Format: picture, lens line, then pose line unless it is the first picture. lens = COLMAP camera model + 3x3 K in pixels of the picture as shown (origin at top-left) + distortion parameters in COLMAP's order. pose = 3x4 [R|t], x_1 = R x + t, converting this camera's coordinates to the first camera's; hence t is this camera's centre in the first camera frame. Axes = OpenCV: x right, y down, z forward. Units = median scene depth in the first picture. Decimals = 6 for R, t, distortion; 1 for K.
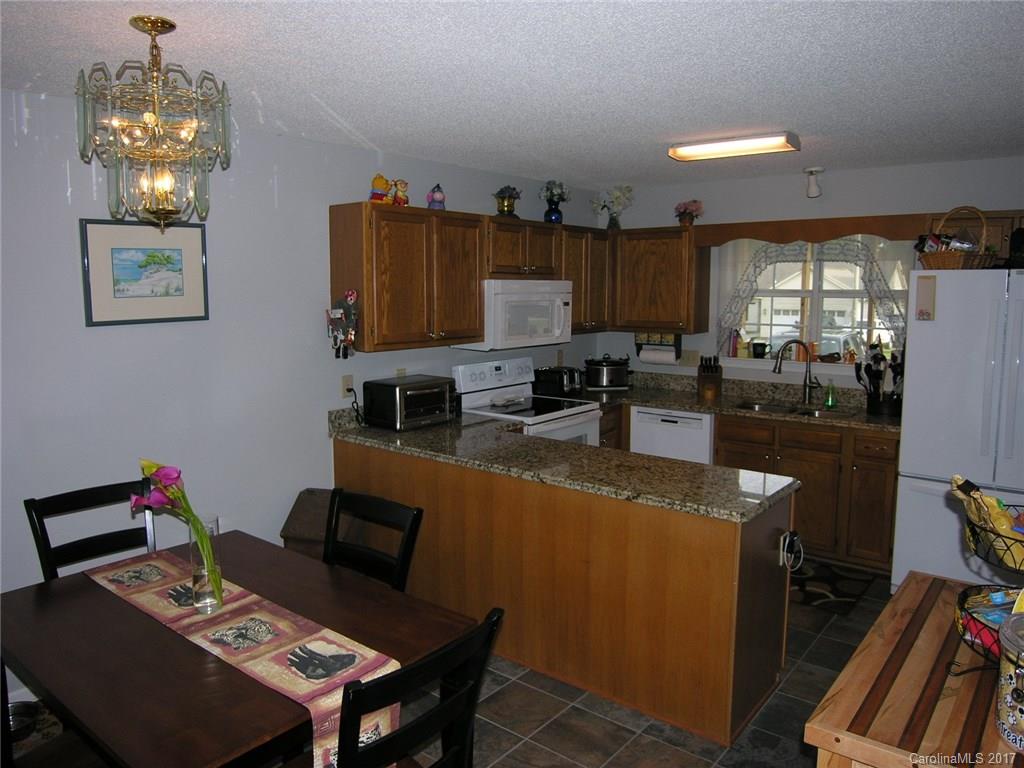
lens RADIAL K [[737.2, 0, 505.2], [0, 737.2, 370.6], [0, 0, 1]] dist [-0.061218, 0.006494]
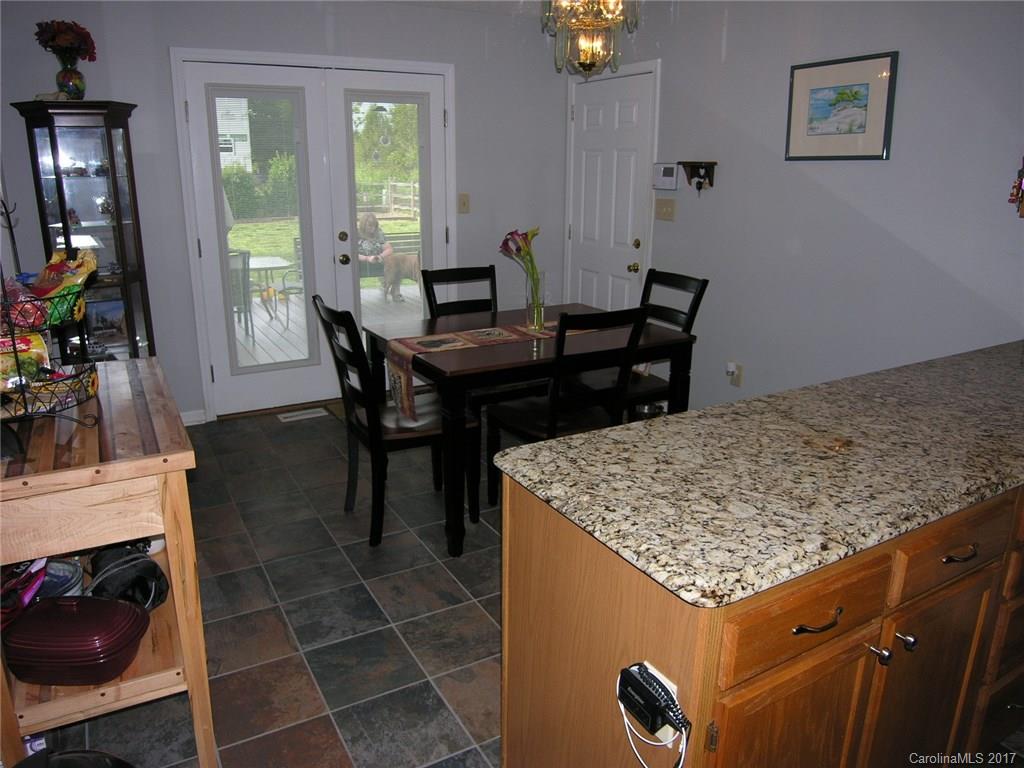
lens RADIAL K [[737.2, 0, 504.0], [0, 737.2, 369.5], [0, 0, 1]] dist [-0.061218, 0.006494]
pose [[-0.370070, 0.246908, -0.895592, 0.558758], [-0.110220, 0.945556, 0.306227, -0.037971], [0.922442, 0.212037, -0.322708, 0.769566]]
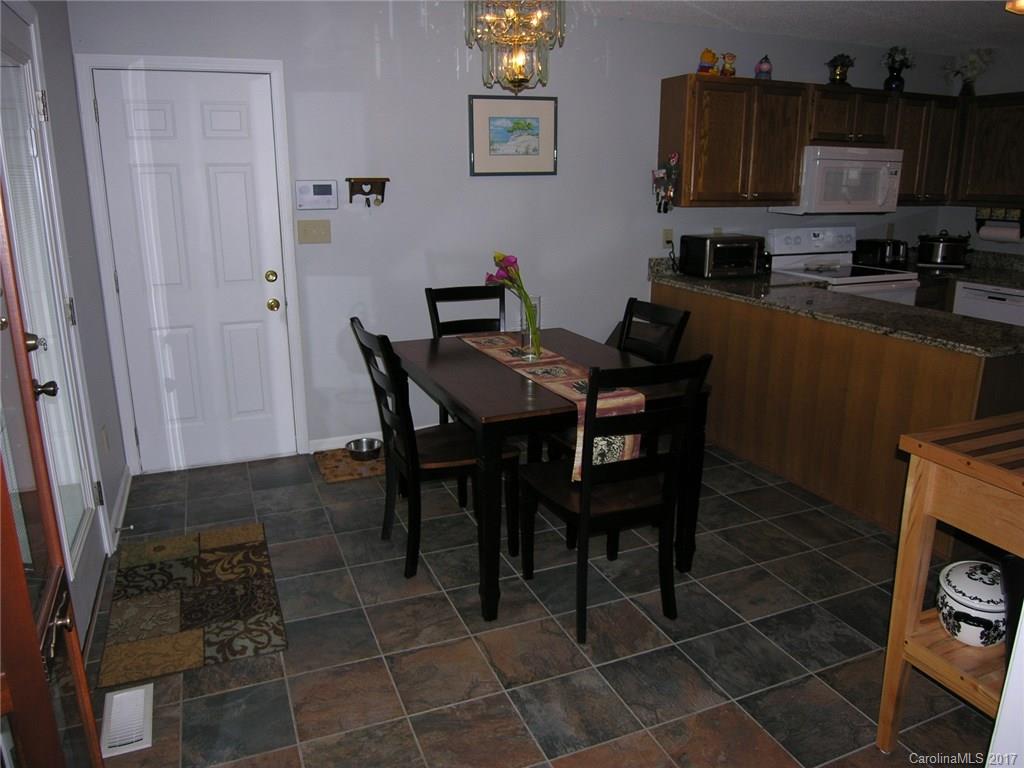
lens RADIAL K [[737.2, 0, 506.0], [0, 737.2, 374.4], [0, 0, 1]] dist [-0.061218, 0.006494]
pose [[0.881144, 0.118192, -0.457839, 0.122836], [-0.051409, 0.986463, 0.155716, 0.067514], [0.470045, -0.113671, 0.875292, -0.174296]]
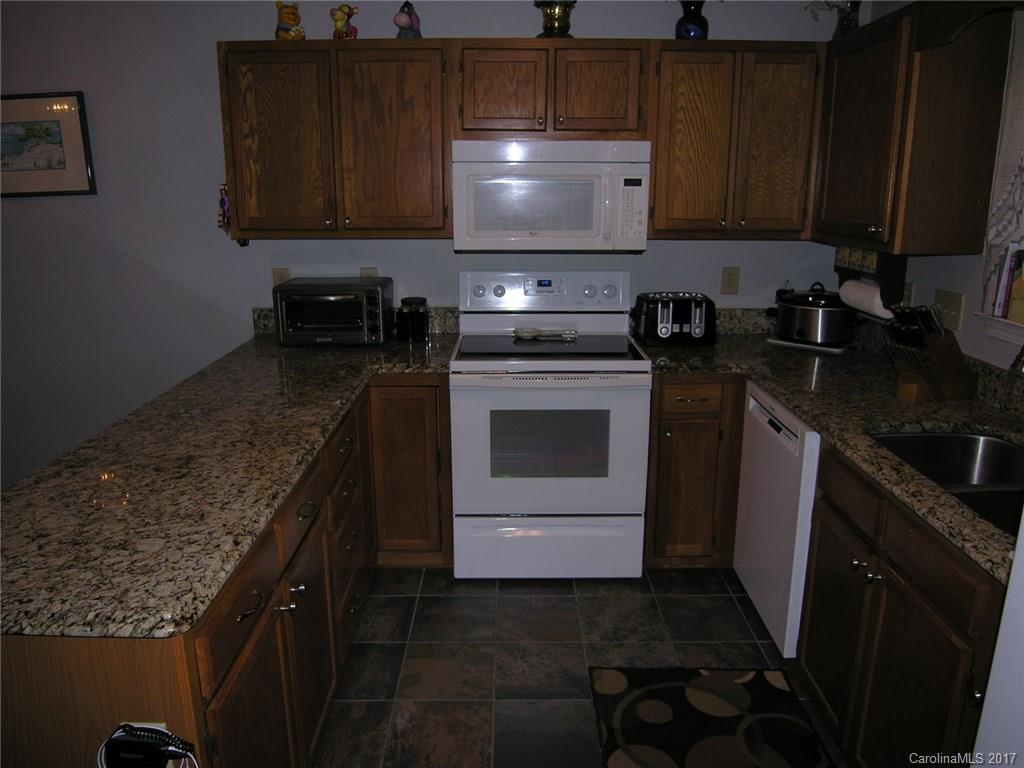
lens RADIAL K [[737.2, 0, 507.1], [0, 737.2, 371.7], [0, 0, 1]] dist [-0.061218, 0.006494]
pose [[0.623840, 0.192003, -0.757600, 0.594115], [-0.088103, 0.980452, 0.175933, -0.047026], [0.776570, -0.043007, 0.628561, 0.693397]]
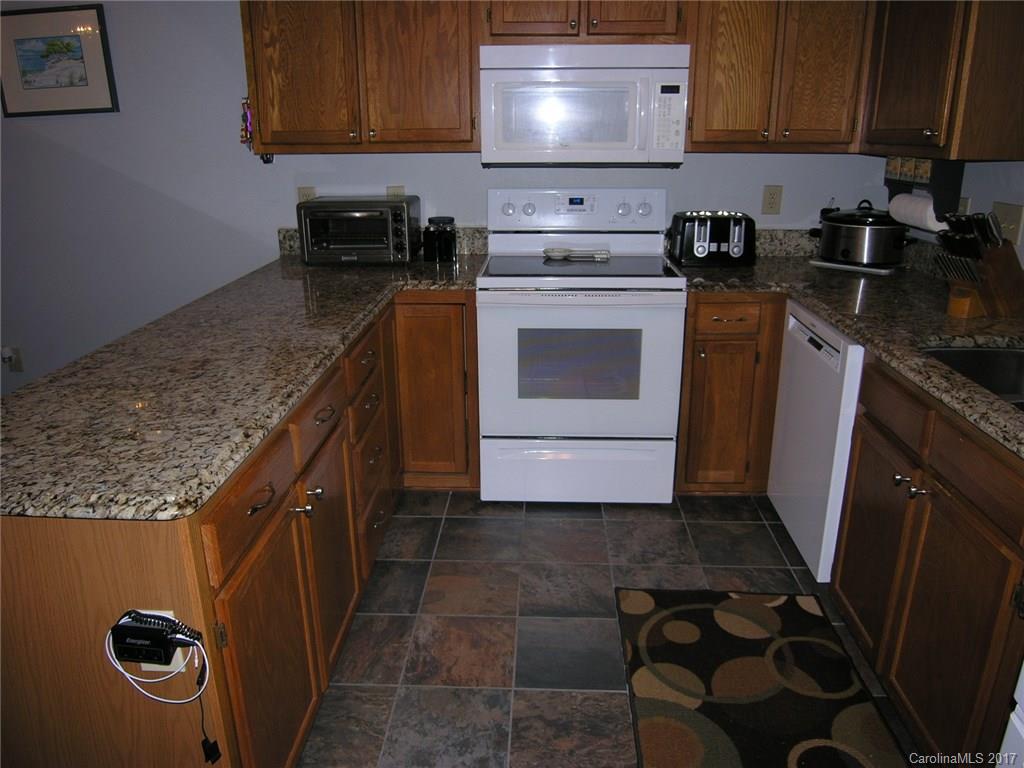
lens RADIAL K [[737.2, 0, 506.9], [0, 737.2, 372.8], [0, 0, 1]] dist [-0.061218, 0.006494]
pose [[0.585103, 0.251321, -0.771033, 0.589073], [-0.085555, 0.964591, 0.249488, -0.016110], [0.806434, -0.080010, 0.585887, 0.709738]]
